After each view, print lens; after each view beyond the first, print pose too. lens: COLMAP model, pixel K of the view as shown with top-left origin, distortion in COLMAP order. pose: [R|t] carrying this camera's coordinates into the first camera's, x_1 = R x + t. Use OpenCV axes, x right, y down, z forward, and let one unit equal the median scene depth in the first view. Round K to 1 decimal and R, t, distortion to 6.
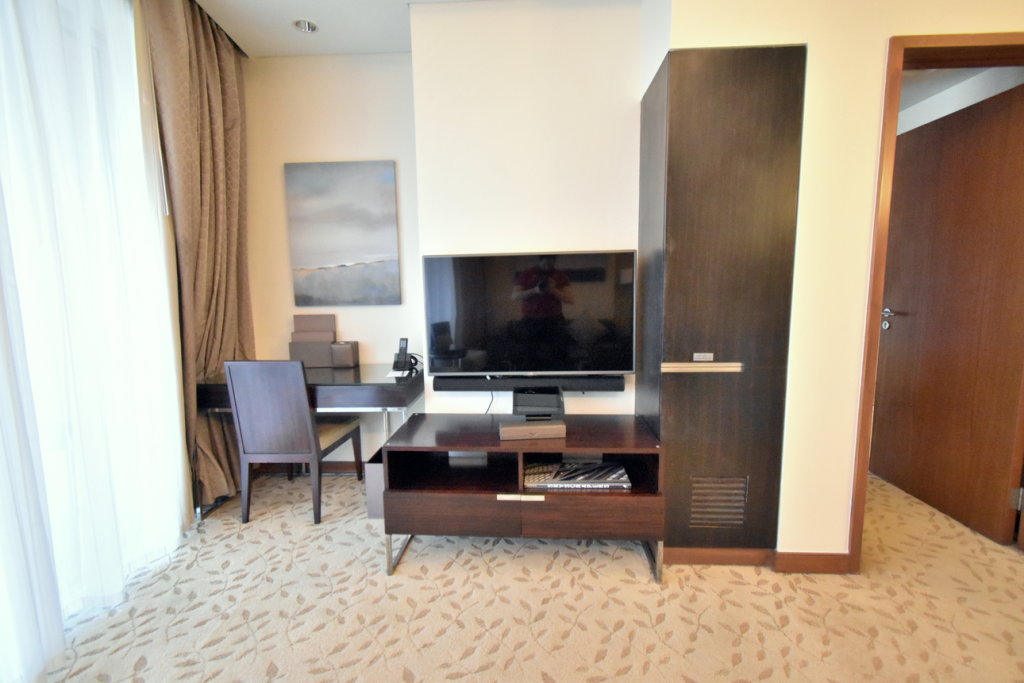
lens RADIAL K [[453.3, 0, 509.8], [0, 453.3, 340.3], [0, 0, 1]] dist [0.001779, 0.000044]
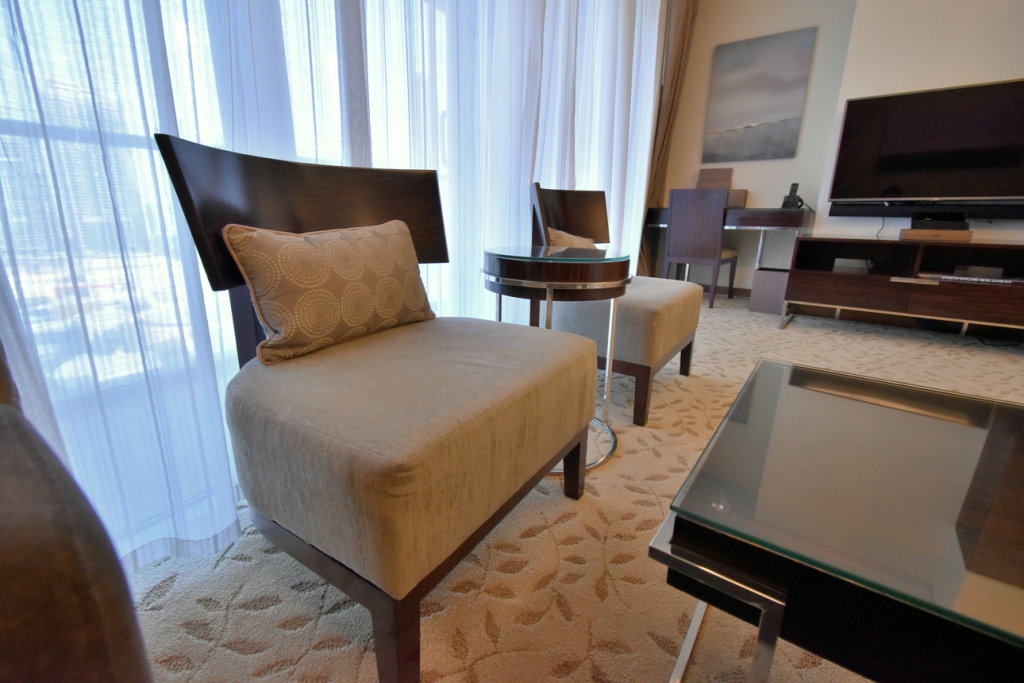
lens RADIAL K [[453.3, 0, 509.8], [0, 453.3, 340.3], [0, 0, 1]] dist [0.001779, 0.000044]
pose [[0.830282, 0.169257, -0.531022, -0.149037], [-0.087067, 0.980464, 0.176379, 0.264874], [0.550501, -0.100210, 0.828798, -0.501942]]
